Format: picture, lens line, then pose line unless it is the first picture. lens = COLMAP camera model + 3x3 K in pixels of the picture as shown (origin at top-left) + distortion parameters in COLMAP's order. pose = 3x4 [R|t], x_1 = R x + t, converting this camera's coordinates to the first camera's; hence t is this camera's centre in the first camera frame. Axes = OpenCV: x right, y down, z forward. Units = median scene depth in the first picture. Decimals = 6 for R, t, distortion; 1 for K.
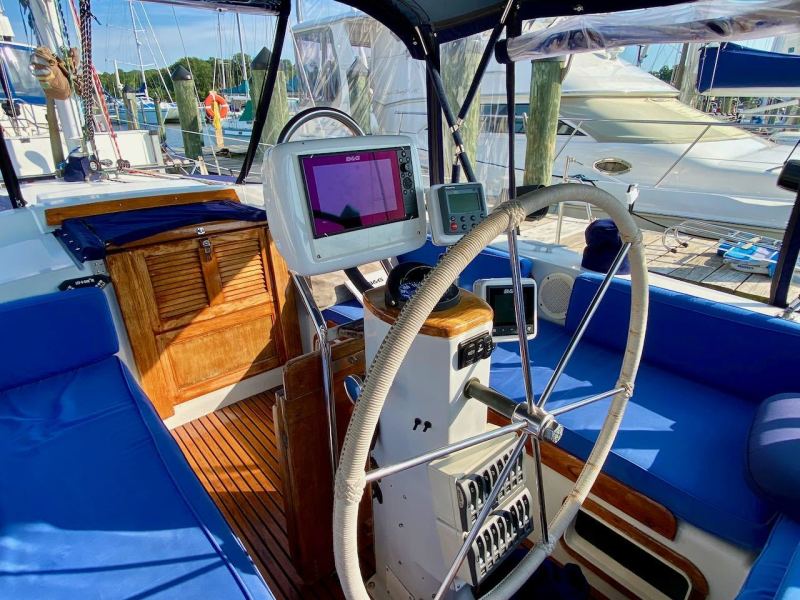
lens RADIAL K [[469.8, 0, 401.9], [0, 469.8, 300.6], [0, 0, 1]] dist [0.020719, -0.022361]
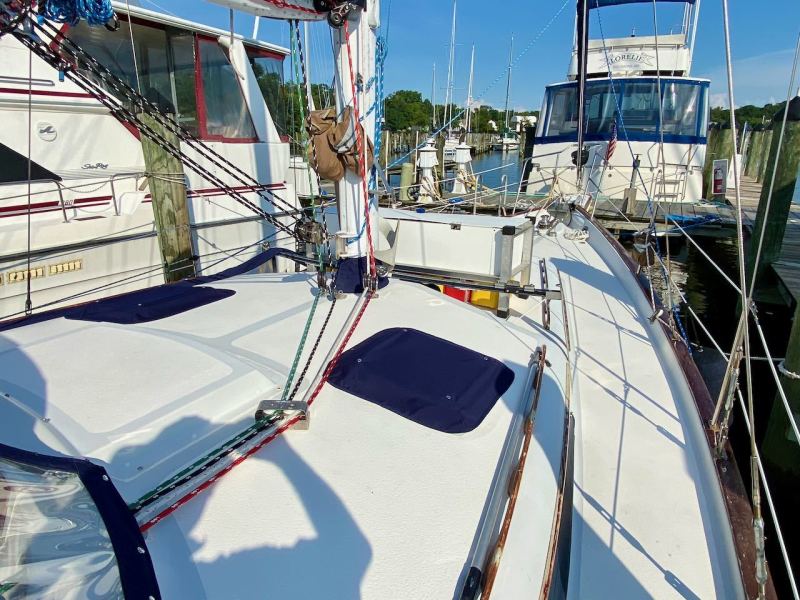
lens RADIAL K [[498.0, 0, 399.9], [0, 498.0, 299.9], [0, 0, 1]] dist [0.089422, -0.097821]
pose [[0.328660, 0.298564, -0.896015, 0.054846], [-0.365316, 0.915059, 0.170911, -0.666203], [0.870934, 0.271158, 0.409813, 1.287226]]
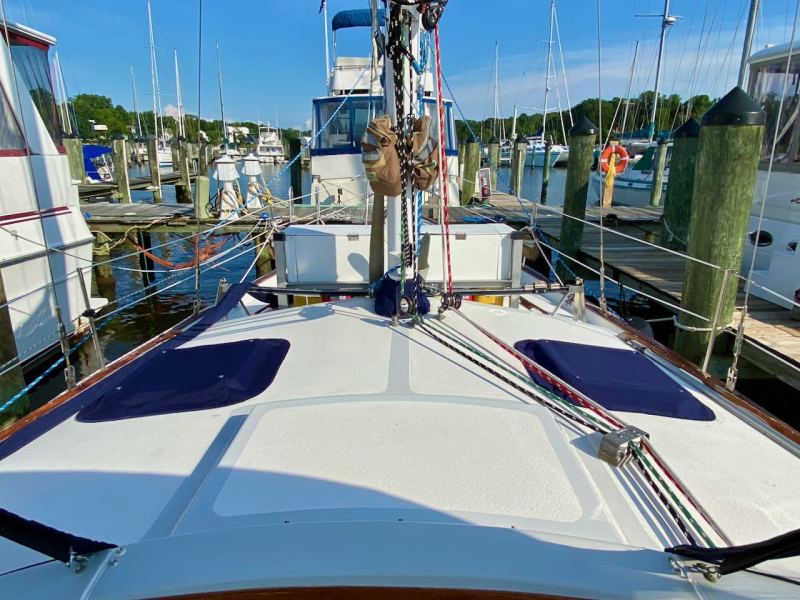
lens RADIAL K [[514.8, 0, 400.7], [0, 514.8, 296.5], [0, 0, 1]] dist [0.068238, -0.080266]
pose [[0.754344, 0.187268, -0.629202, -0.387622], [-0.256600, 0.966310, -0.020035, -0.447295], [0.604253, 0.176567, 0.776983, 0.775067]]
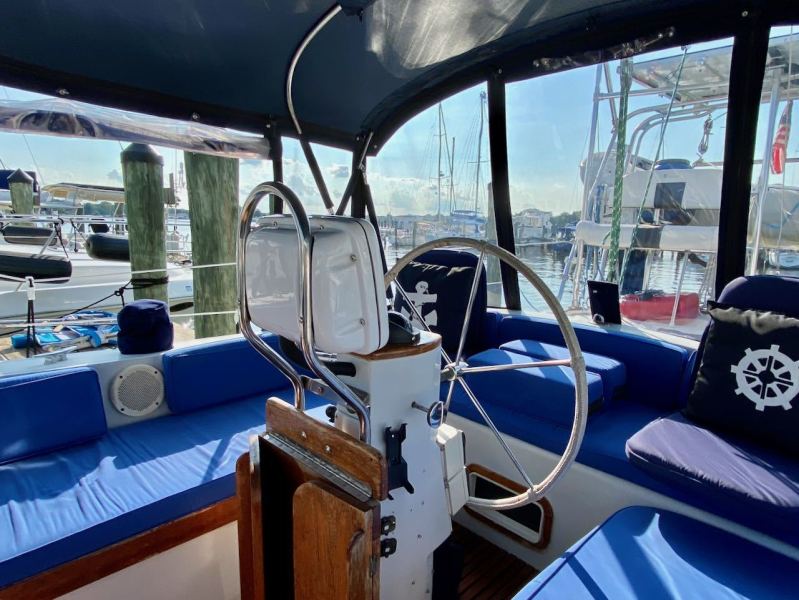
lens RADIAL K [[483.0, 0, 399.5], [0, 483.0, 297.0], [0, 0, 1]] dist [0.033759, -0.043850]
pose [[-0.077665, -0.151107, 0.985462, -0.543741], [0.348094, 0.922132, 0.168830, -0.139987], [-0.934237, 0.356146, -0.019018, 0.433955]]
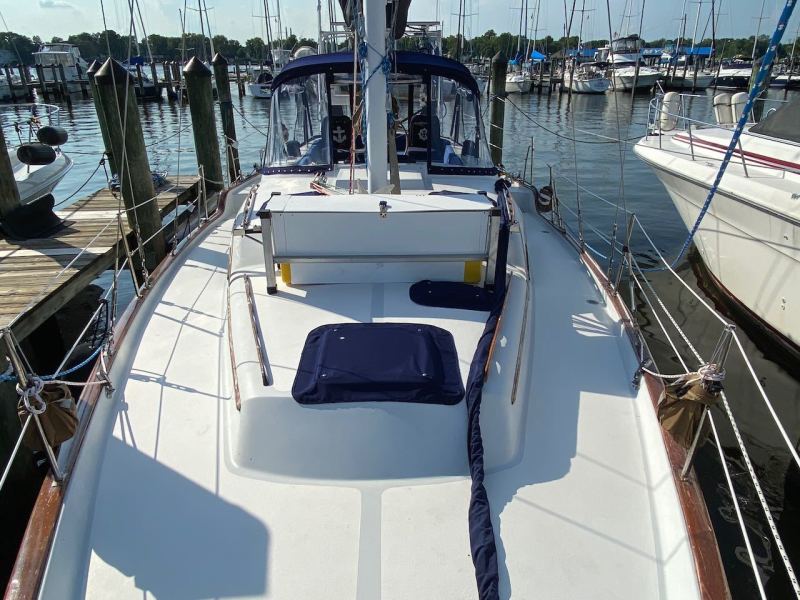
lens RADIAL K [[561.5, 0, 405.0], [0, 561.5, 302.8], [0, 0, 1]] dist [0.078233, -0.093025]
pose [[-0.778881, -0.241450, 0.578832, -2.540770], [0.245640, 0.731749, 0.635771, -1.522621], [-0.577067, 0.637374, -0.510635, 2.977868]]
